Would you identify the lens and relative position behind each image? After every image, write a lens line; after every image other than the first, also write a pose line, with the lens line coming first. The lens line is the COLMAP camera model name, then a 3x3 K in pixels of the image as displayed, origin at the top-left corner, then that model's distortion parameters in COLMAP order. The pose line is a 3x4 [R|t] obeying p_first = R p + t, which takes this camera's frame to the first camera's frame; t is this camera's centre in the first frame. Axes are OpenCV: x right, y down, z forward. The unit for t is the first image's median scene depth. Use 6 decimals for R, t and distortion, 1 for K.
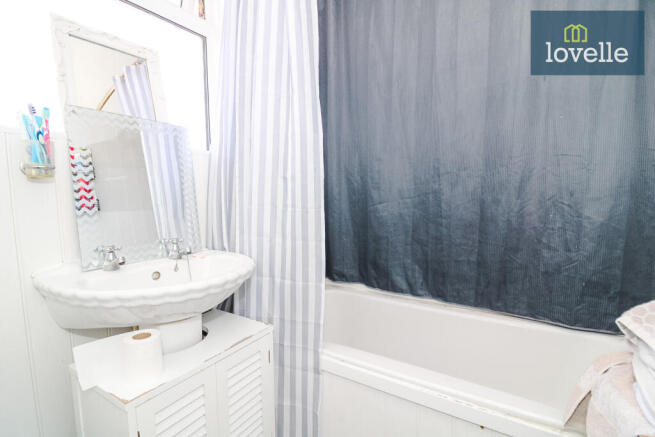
lens RADIAL K [[314.4, 0, 331.2], [0, 314.4, 218.4], [0, 0, 1]] dist [0.001206, -0.013813]
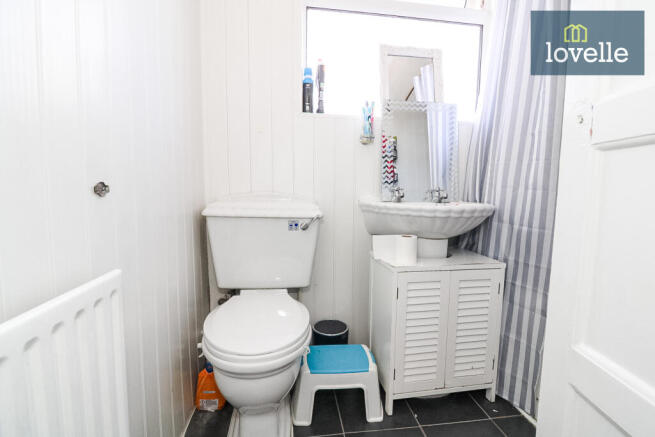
lens RADIAL K [[314.4, 0, 331.2], [0, 314.4, 218.4], [0, 0, 1]] dist [0.001206, -0.013813]
pose [[0.659501, 0.104797, -0.744363, 0.232326], [-0.080457, 0.994387, 0.068714, 0.143863], [0.747386, 0.014572, 0.664231, -0.254836]]
